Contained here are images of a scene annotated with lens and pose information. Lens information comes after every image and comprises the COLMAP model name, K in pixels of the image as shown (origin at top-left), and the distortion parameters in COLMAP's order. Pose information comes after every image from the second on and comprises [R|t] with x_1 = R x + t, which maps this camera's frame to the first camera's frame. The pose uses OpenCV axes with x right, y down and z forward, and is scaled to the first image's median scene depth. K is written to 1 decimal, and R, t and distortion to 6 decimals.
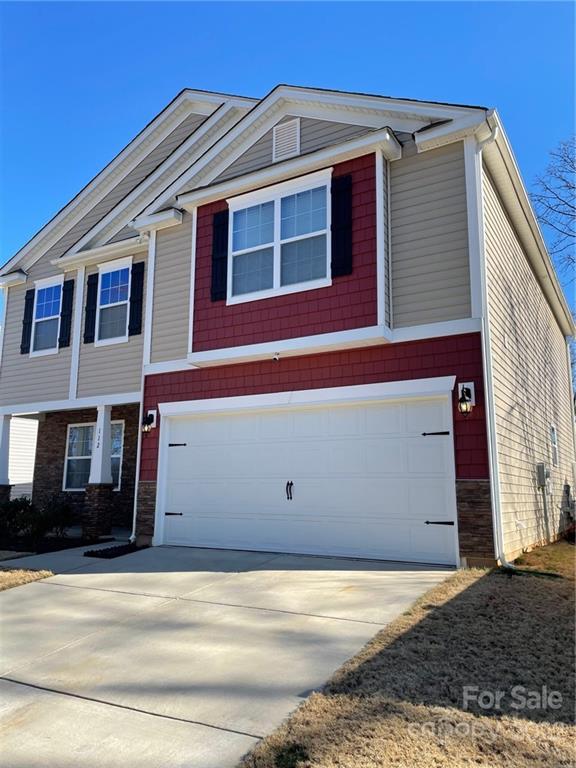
lens RADIAL K [[575.7, 0, 288.0], [0, 575.7, 384.0], [0, 0, 1]] dist [0.072515, -0.002964]
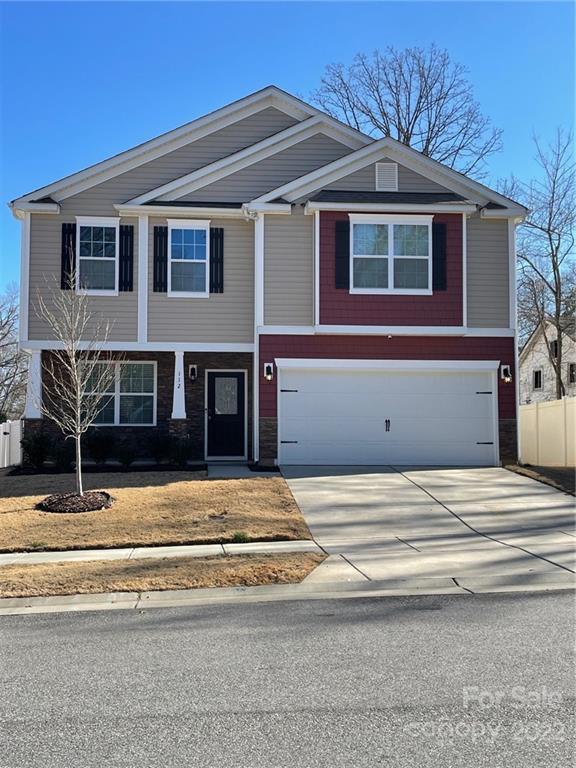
lens RADIAL K [[885.4, 0, 285.4], [0, 885.4, 370.0], [0, 0, 1]] dist [0.096907, 0.005587]
pose [[0.816136, 0.042905, 0.576264, -1.377416], [-0.103658, 0.991934, 0.072954, -0.088801], [-0.568486, -0.119274, 0.814001, -0.635660]]
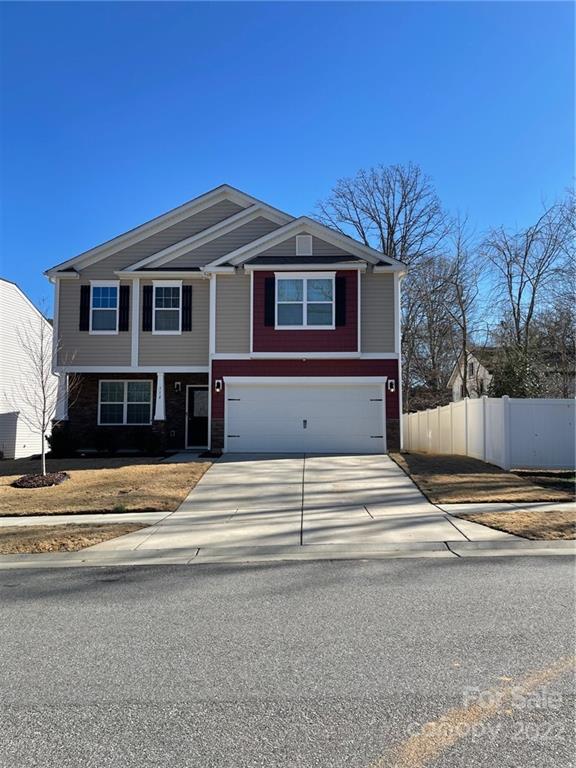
lens RADIAL K [[575.7, 0, 288.0], [0, 575.7, 384.0], [0, 0, 1]] dist [0.072515, -0.002964]
pose [[0.878682, 0.037699, 0.475916, -0.927751], [-0.084807, 0.993348, 0.077891, -0.103504], [-0.469814, -0.108802, 0.876035, -0.693198]]
